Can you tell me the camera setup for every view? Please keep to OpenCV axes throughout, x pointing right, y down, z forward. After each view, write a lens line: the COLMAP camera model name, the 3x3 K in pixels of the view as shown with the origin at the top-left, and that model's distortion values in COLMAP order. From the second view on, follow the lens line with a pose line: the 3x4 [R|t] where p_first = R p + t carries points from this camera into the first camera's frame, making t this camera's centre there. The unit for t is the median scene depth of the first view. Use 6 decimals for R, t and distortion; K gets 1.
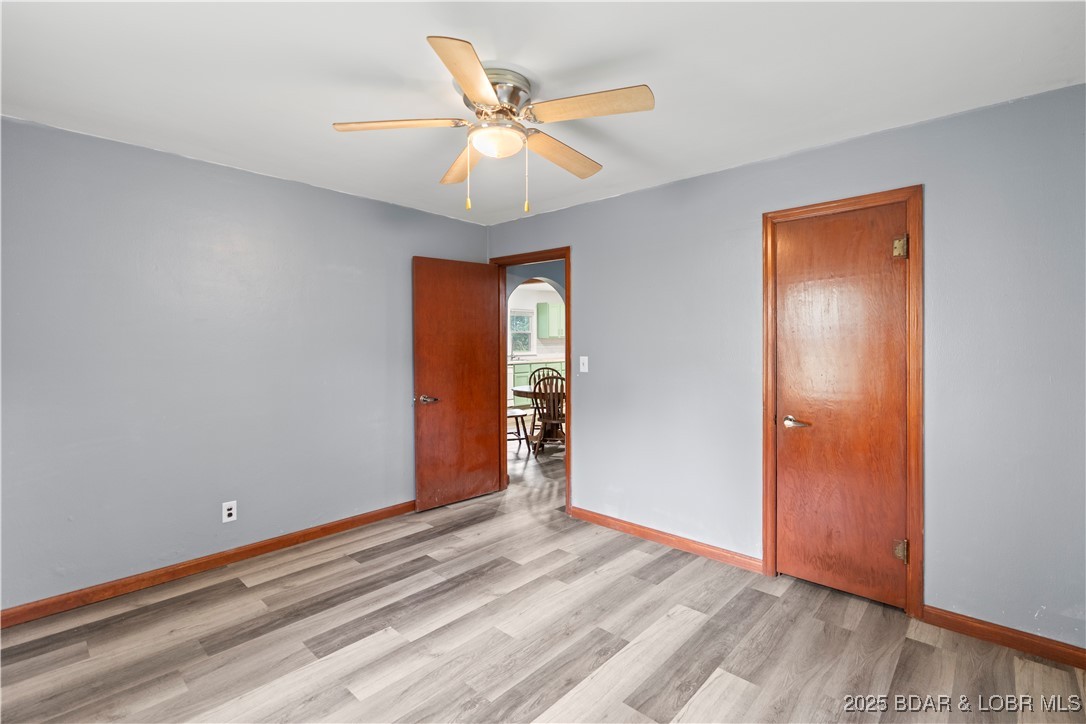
lens RADIAL K [[497.9, 0, 543.3], [0, 497.9, 338.9], [0, 0, 1]] dist [-0.004856, 0.000915]
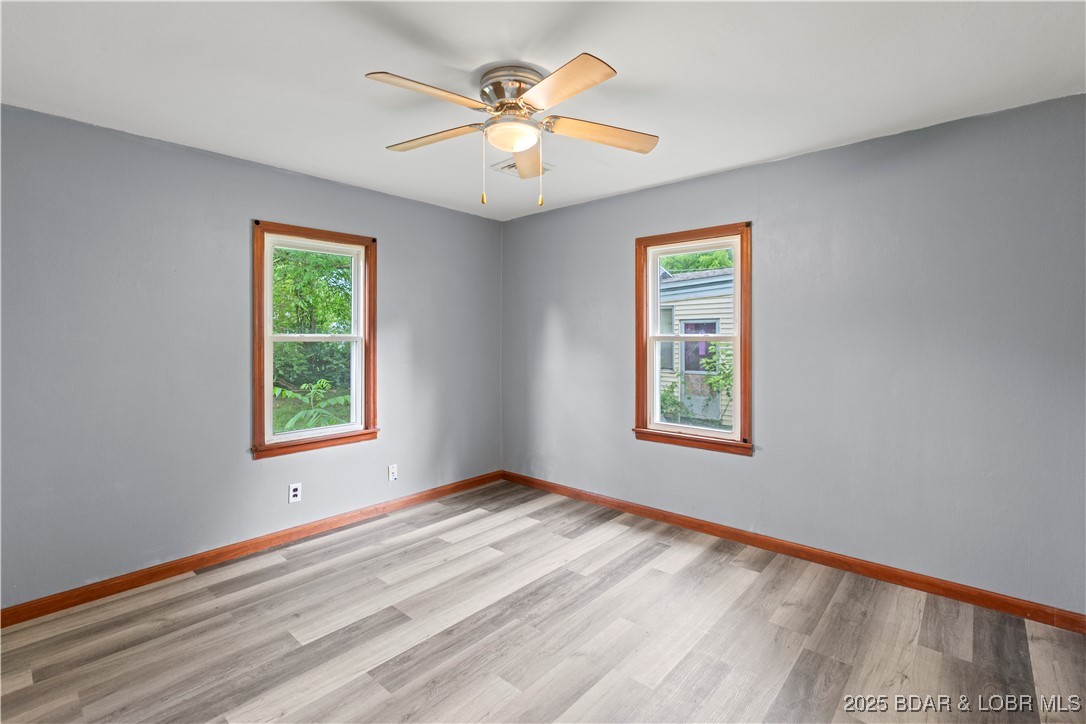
lens RADIAL K [[497.9, 0, 543.3], [0, 497.9, 338.9], [0, 0, 1]] dist [-0.004856, 0.000915]
pose [[-0.999722, 0.004214, -0.023187, -0.131891], [0.004256, 0.999989, -0.001769, 0.018593], [0.023180, -0.001867, -0.999730, 2.031638]]
